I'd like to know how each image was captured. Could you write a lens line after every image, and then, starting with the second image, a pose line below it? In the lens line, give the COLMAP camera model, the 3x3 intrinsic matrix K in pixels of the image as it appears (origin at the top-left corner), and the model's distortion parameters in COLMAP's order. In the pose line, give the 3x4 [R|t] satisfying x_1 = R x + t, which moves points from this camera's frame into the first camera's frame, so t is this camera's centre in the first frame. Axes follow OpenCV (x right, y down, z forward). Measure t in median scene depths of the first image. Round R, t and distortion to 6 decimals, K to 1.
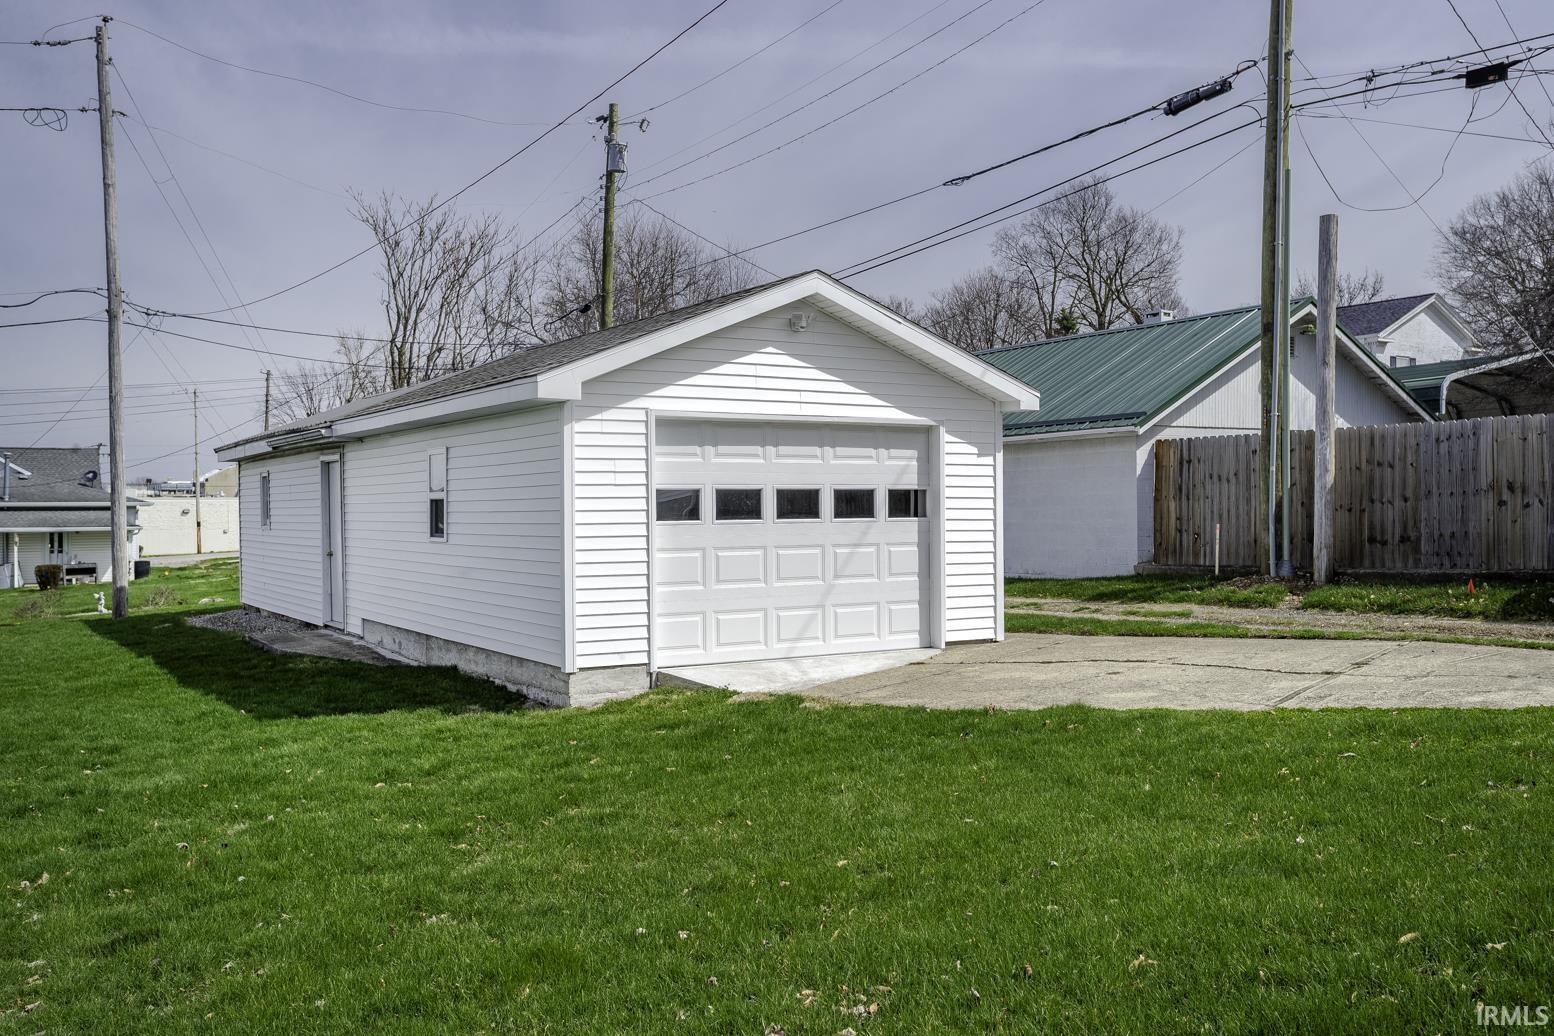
lens RADIAL K [[1356.9, 0, 778.9], [0, 1356.9, 511.4], [0, 0, 1]] dist [0.009397, 0.017844]
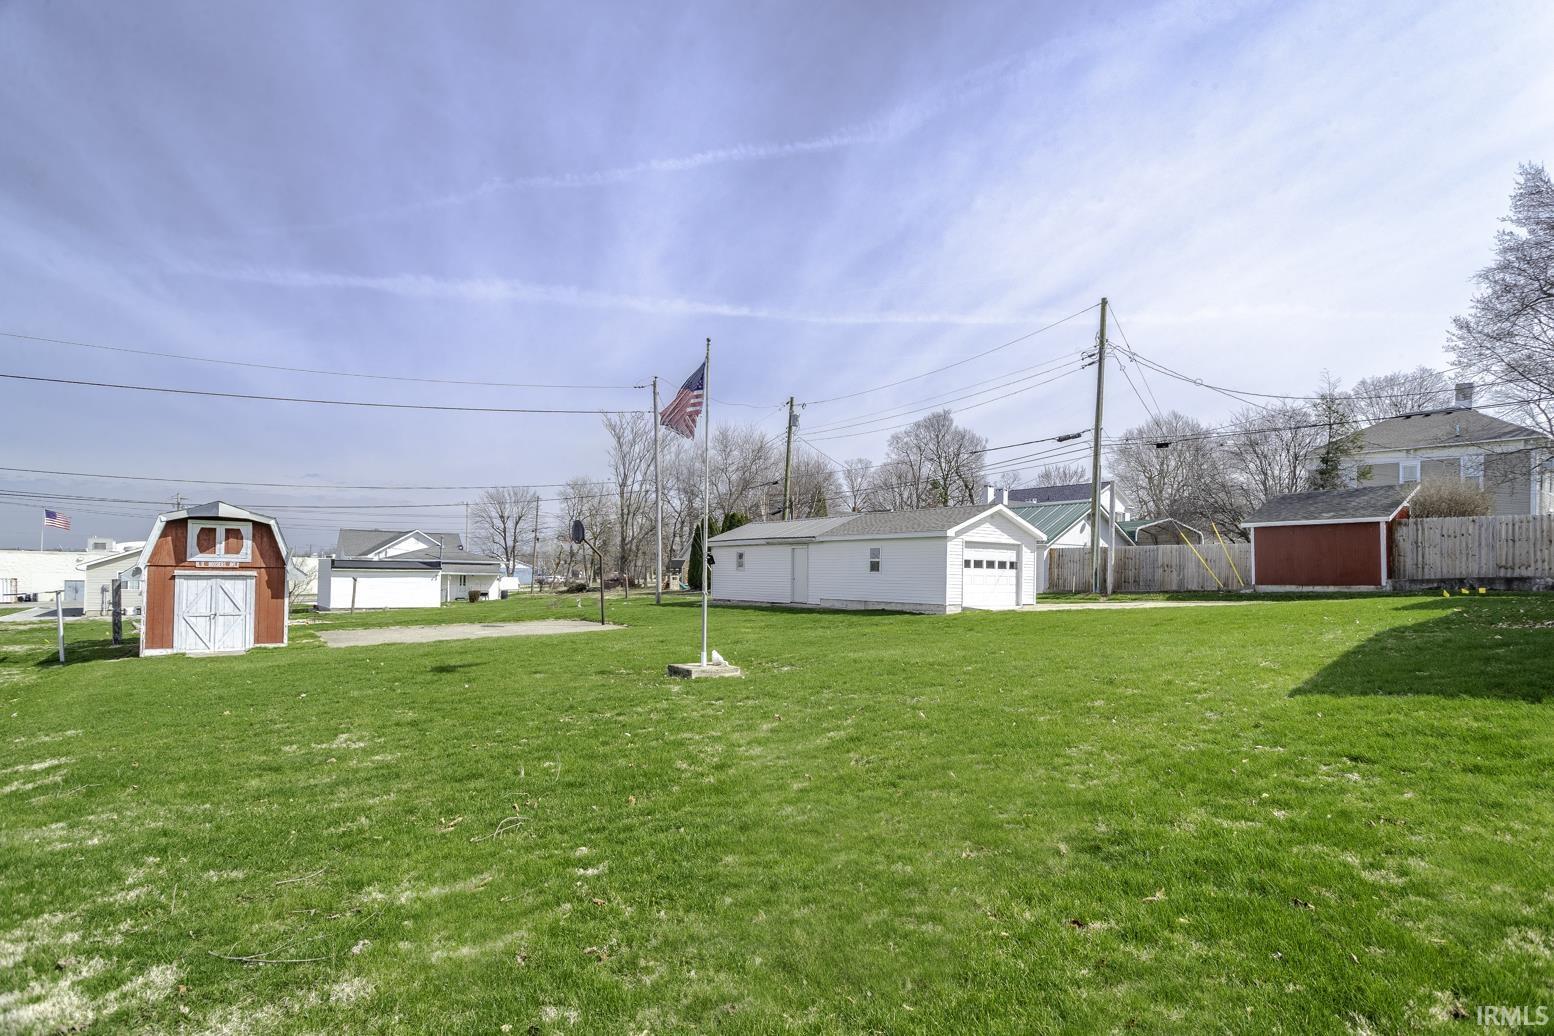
lens RADIAL K [[801.1, 0, 794.4], [0, 801.1, 576.8], [0, 0, 1]] dist [-0.006460, 0.001941]
pose [[0.995192, 0.024286, 0.094888, -0.536193], [-0.024020, 0.999704, -0.003943, 0.036433], [-0.094956, 0.001645, 0.995480, -0.837021]]
